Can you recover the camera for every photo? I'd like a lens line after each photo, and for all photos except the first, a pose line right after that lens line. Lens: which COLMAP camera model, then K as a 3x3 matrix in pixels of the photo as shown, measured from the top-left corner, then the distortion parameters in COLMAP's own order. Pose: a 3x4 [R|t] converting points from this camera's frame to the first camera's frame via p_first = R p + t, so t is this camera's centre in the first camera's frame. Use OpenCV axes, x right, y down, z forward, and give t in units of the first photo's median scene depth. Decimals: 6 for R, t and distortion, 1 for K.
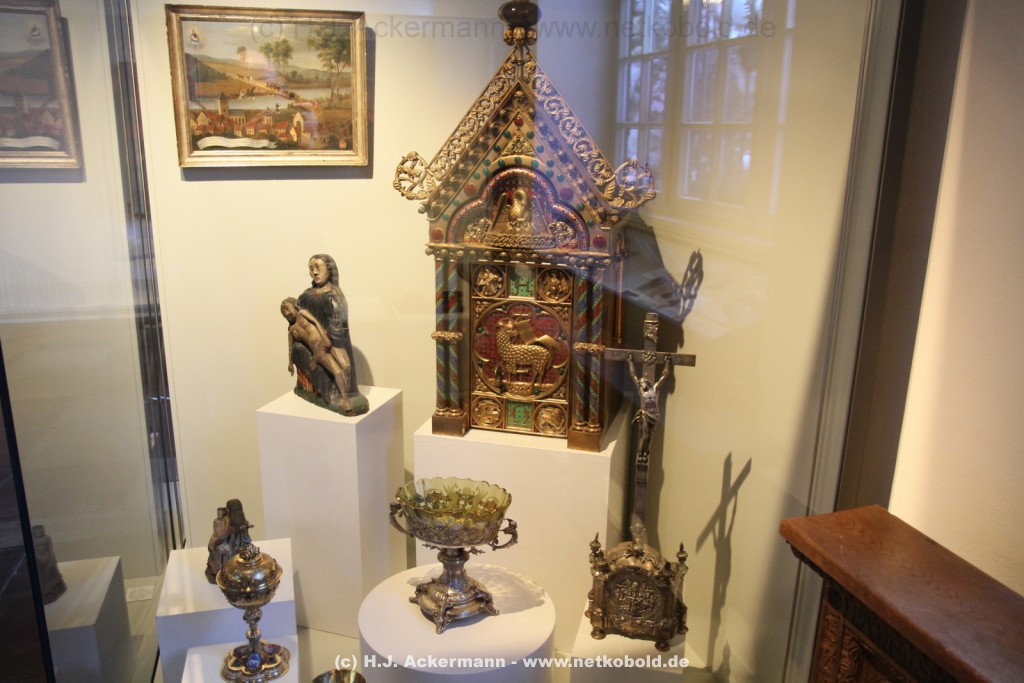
lens RADIAL K [[820.7, 0, 507.0], [0, 820.7, 342.3], [0, 0, 1]] dist [-0.072573, 0.072481]
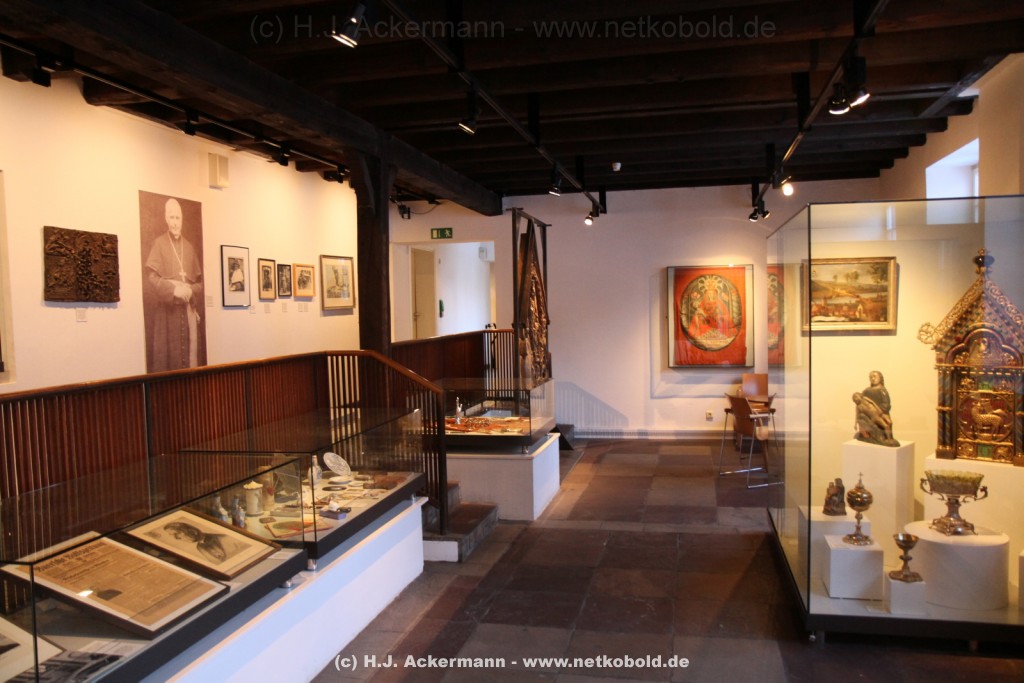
lens RADIAL K [[820.7, 0, 509.8], [0, 820.7, 342.3], [0, 0, 1]] dist [-0.072573, 0.072481]
pose [[0.885321, -0.008286, -0.464906, -0.093879], [-0.087484, 0.979017, -0.184043, 0.295145], [0.456676, 0.203609, 0.866020, -1.283014]]
